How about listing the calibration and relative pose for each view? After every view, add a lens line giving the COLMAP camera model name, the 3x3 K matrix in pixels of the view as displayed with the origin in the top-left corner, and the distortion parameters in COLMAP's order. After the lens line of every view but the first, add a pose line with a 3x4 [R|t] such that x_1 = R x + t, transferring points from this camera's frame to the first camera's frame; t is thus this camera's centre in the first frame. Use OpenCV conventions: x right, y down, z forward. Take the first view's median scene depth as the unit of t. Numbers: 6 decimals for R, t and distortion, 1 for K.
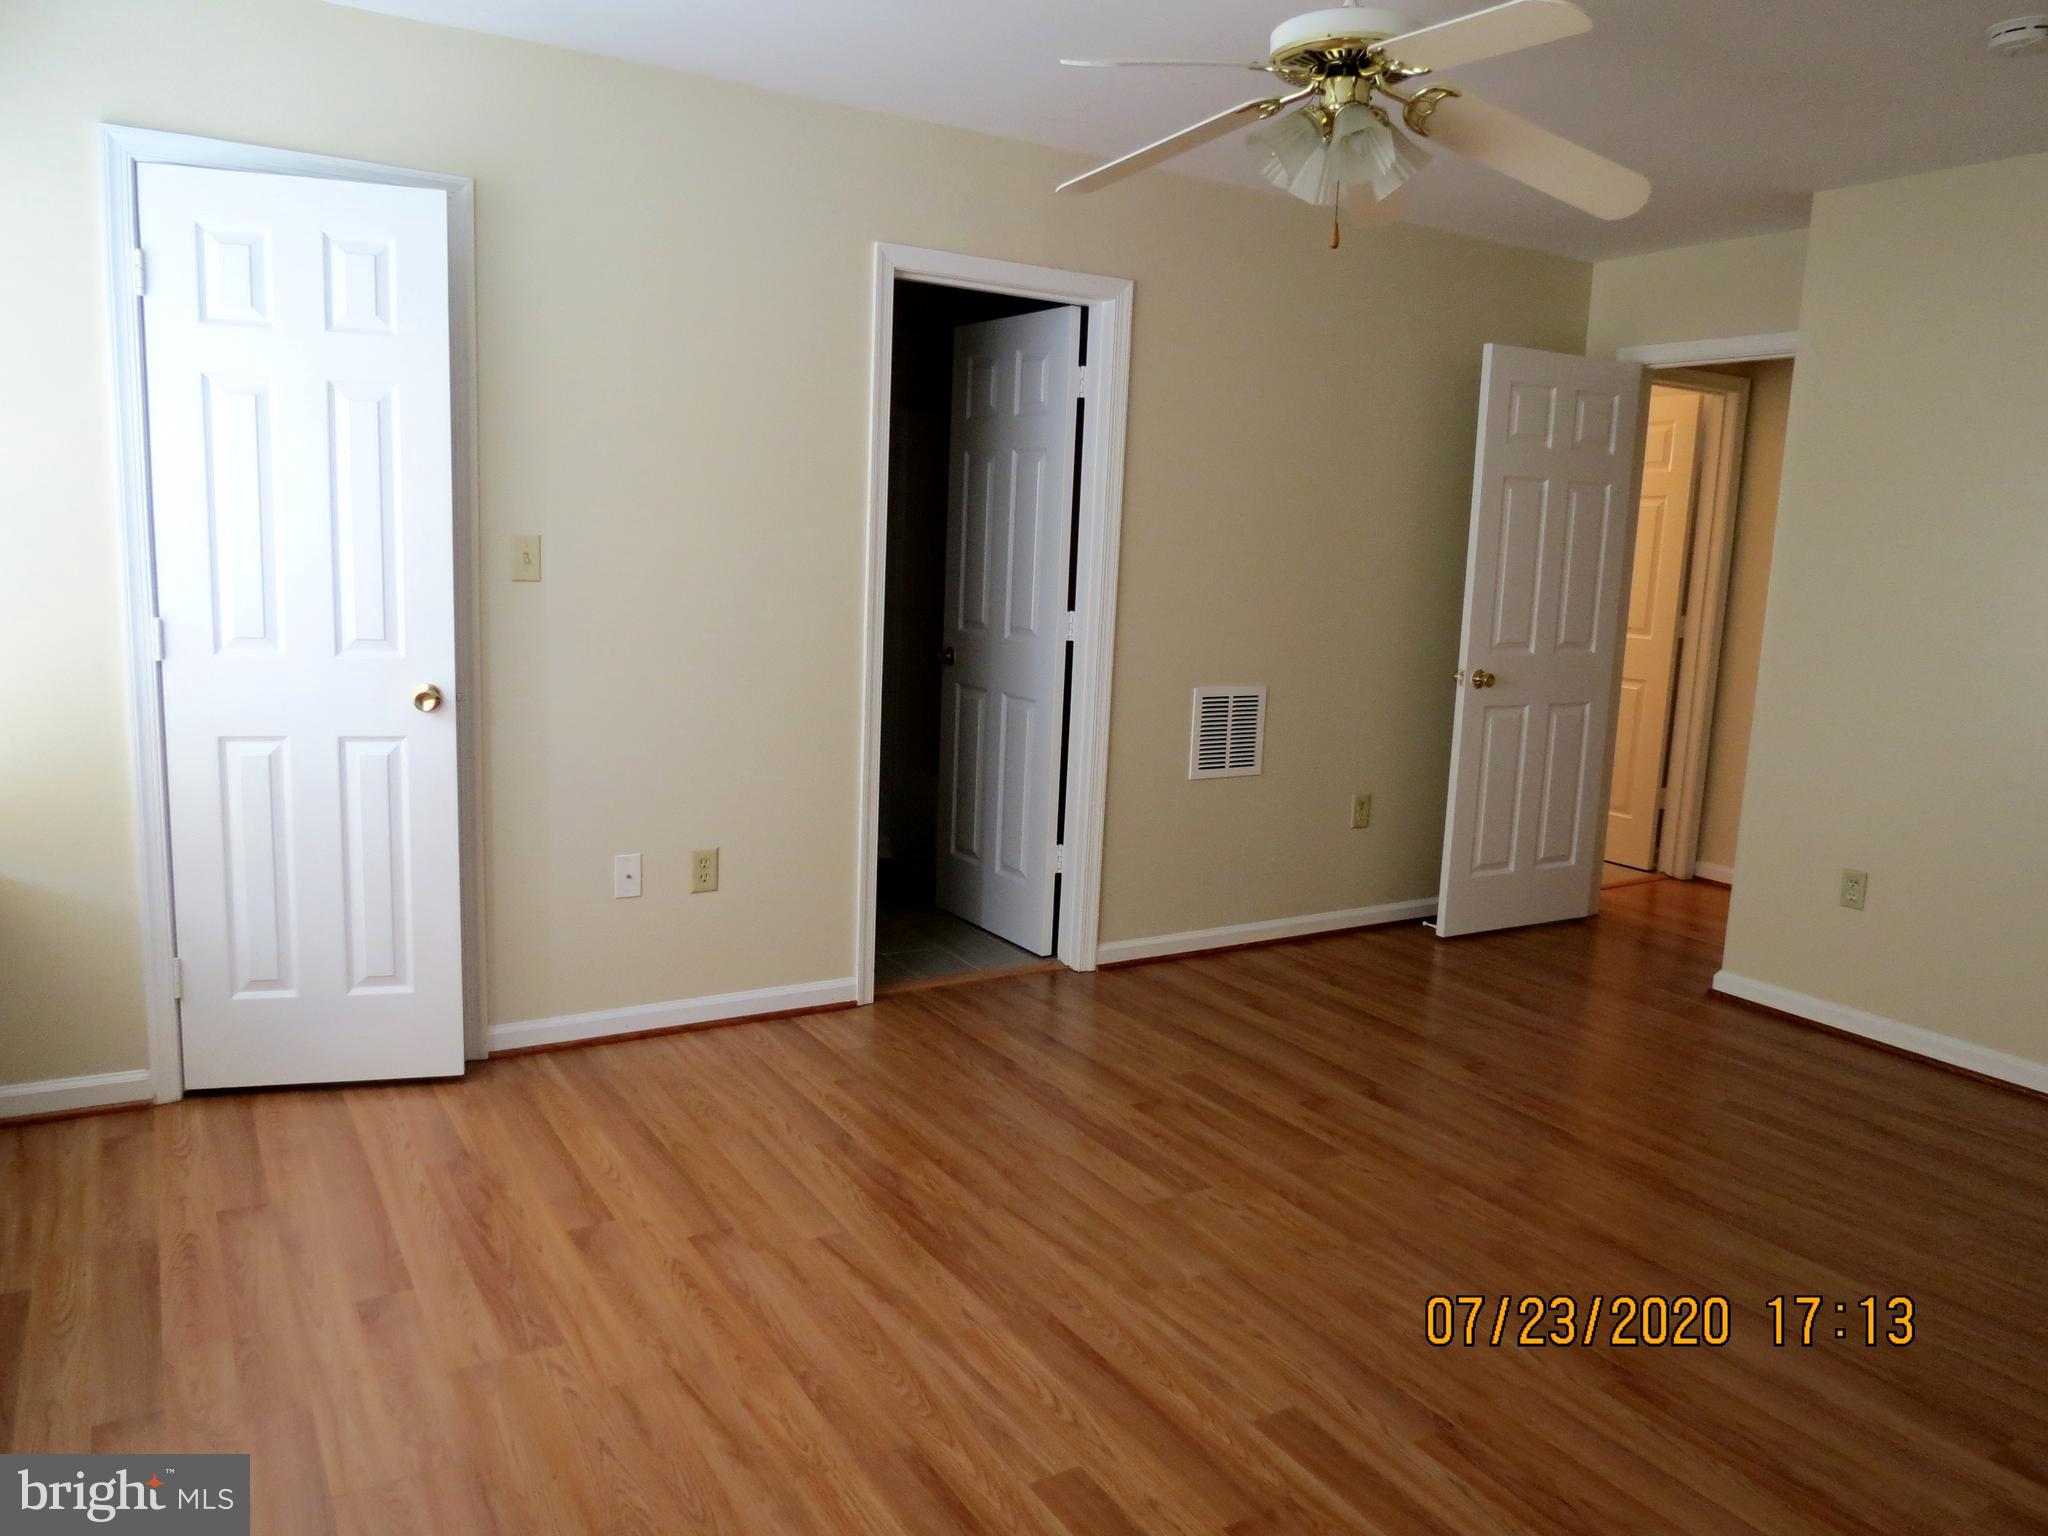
lens RADIAL K [[1453.6, 0, 1024.0], [0, 1453.6, 768.0], [0, 0, 1]] dist [-0.033145, 0.011787]
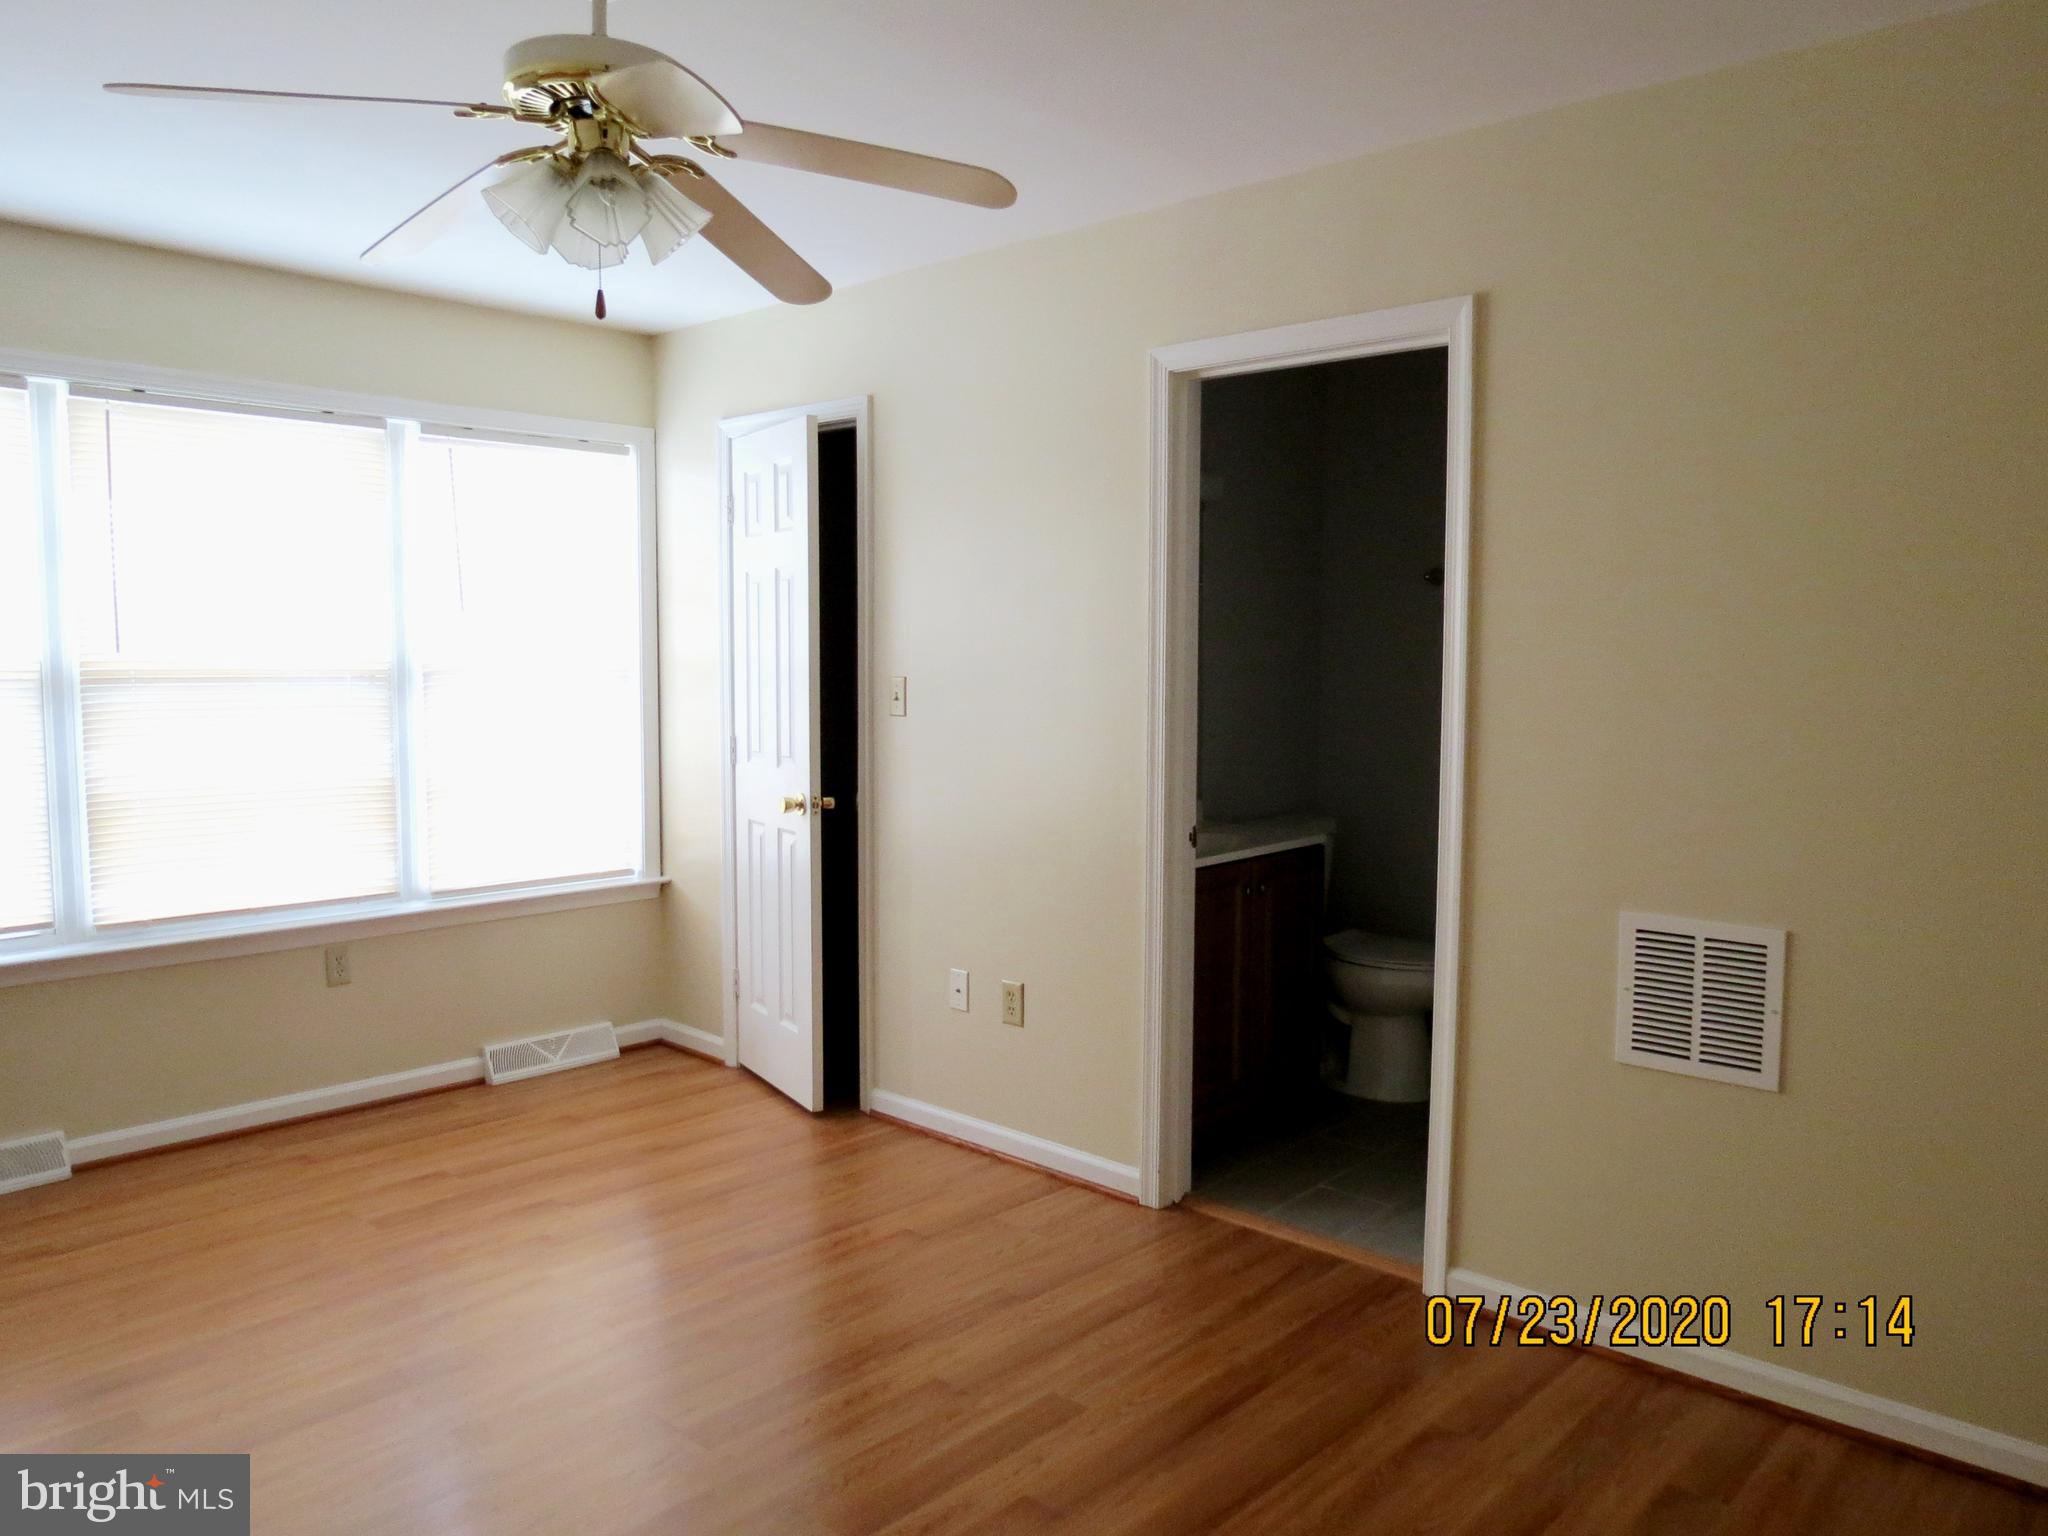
lens RADIAL K [[1453.6, 0, 1024.0], [0, 1453.6, 768.0], [0, 0, 1]] dist [-0.033145, 0.011787]
pose [[0.277204, 0.039723, -0.959990, 0.767103], [-0.148307, 0.988940, -0.001904, -0.093348], [0.949296, 0.142901, 0.280029, 0.719874]]
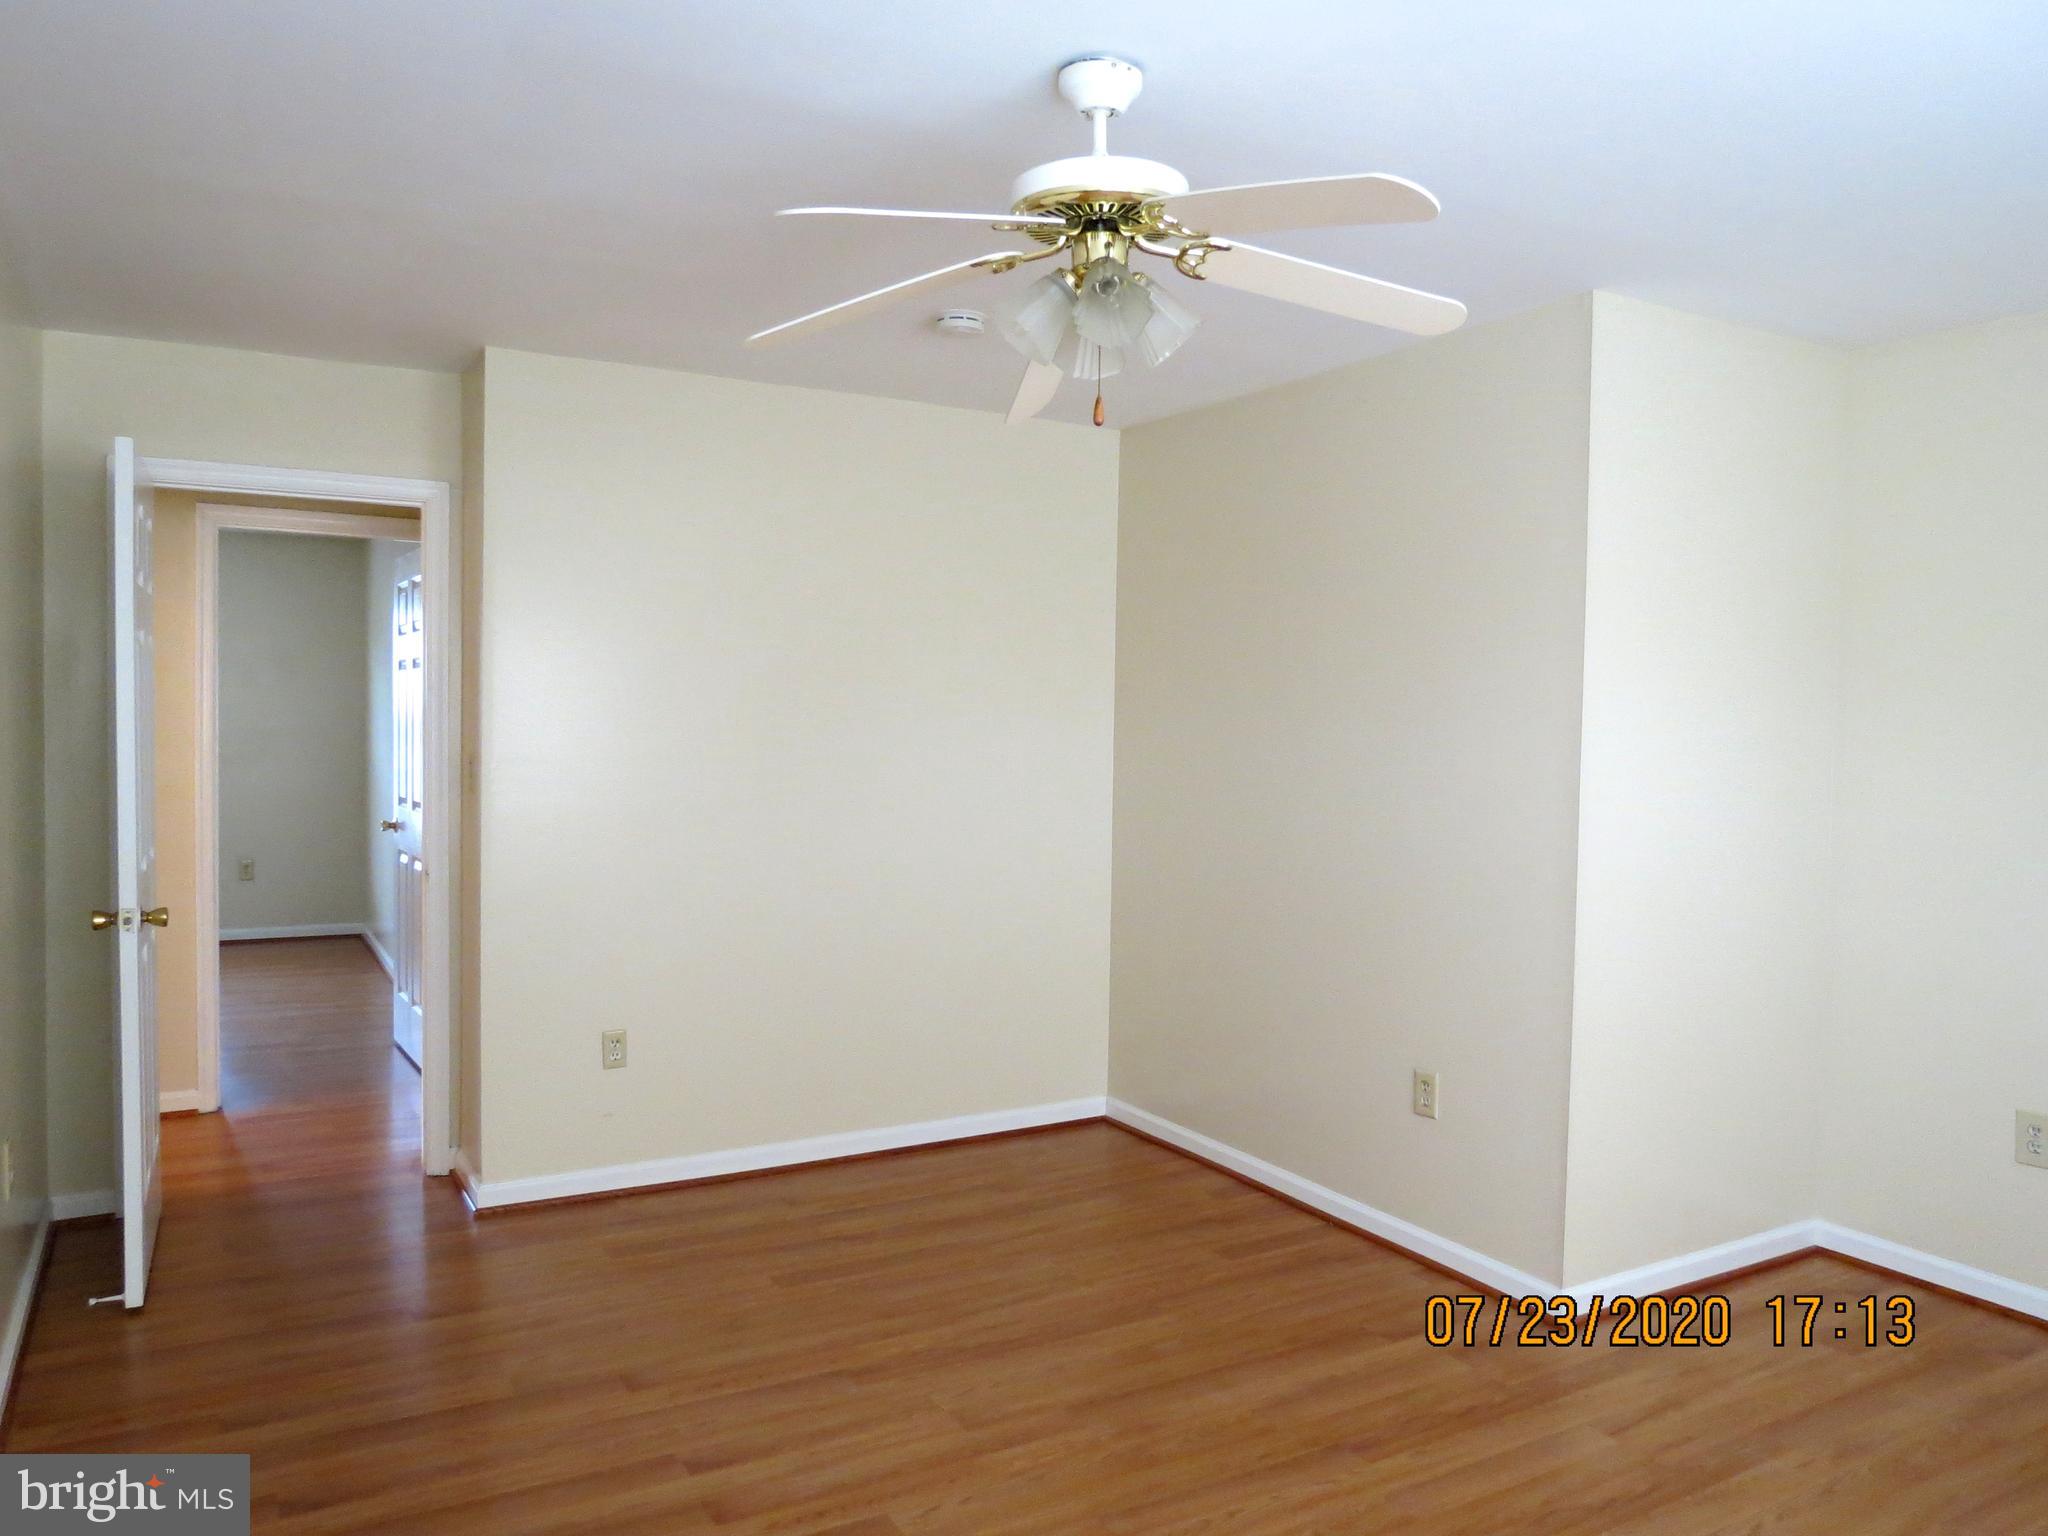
lens RADIAL K [[1453.6, 0, 1024.0], [0, 1453.6, 768.0], [0, 0, 1]] dist [-0.033145, 0.011787]
pose [[0.017265, -0.076909, 0.996889, -0.464967], [0.139580, 0.987460, 0.073764, -0.162205], [-0.990060, 0.137872, 0.027784, 0.734721]]
